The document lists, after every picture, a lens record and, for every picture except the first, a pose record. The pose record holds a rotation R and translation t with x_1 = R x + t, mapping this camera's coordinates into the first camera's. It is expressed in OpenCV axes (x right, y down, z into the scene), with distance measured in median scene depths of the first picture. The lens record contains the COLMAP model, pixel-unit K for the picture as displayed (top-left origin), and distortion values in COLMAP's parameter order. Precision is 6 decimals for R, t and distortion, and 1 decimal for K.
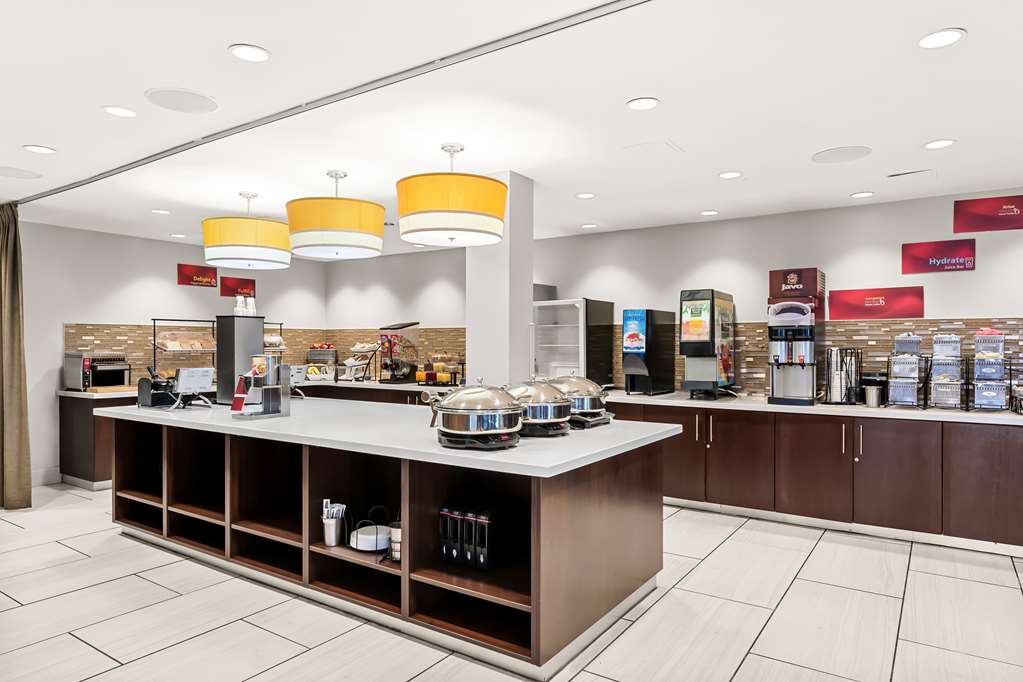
lens RADIAL K [[641.6, 0, 507.8], [0, 641.6, 344.4], [0, 0, 1]] dist [-0.018233, -0.000582]
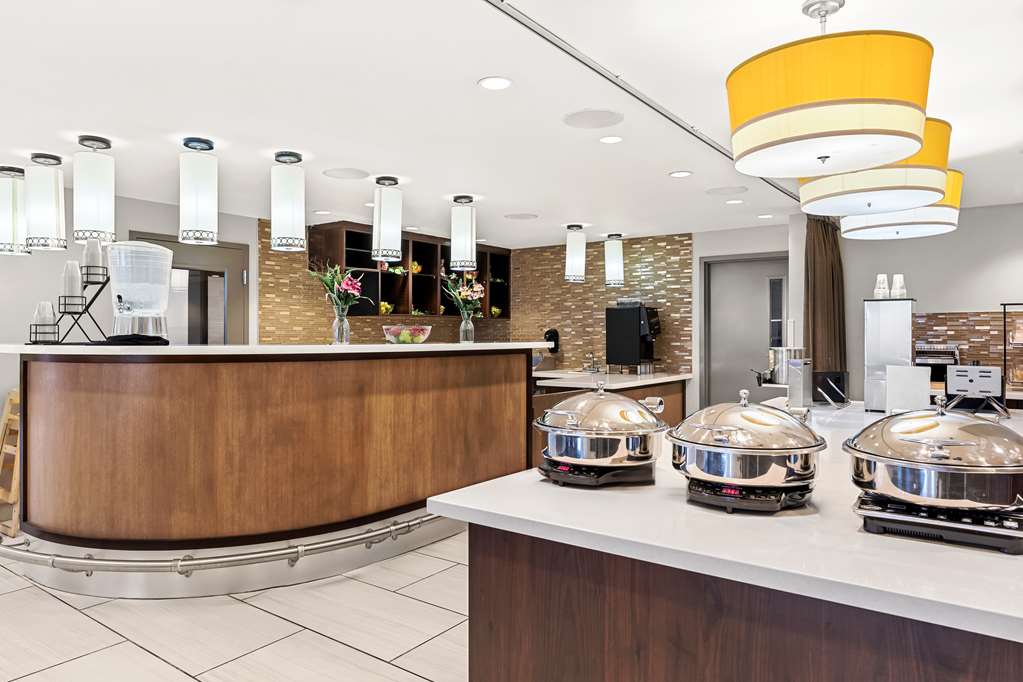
lens RADIAL K [[641.6, 0, 509.7], [0, 641.6, 337.4], [0, 0, 1]] dist [-0.018233, -0.000582]
pose [[-0.002301, -0.000620, -0.999997, 0.489724], [0.003329, 0.999994, -0.000627, 0.002898], [0.999992, -0.003330, -0.002299, 0.676501]]
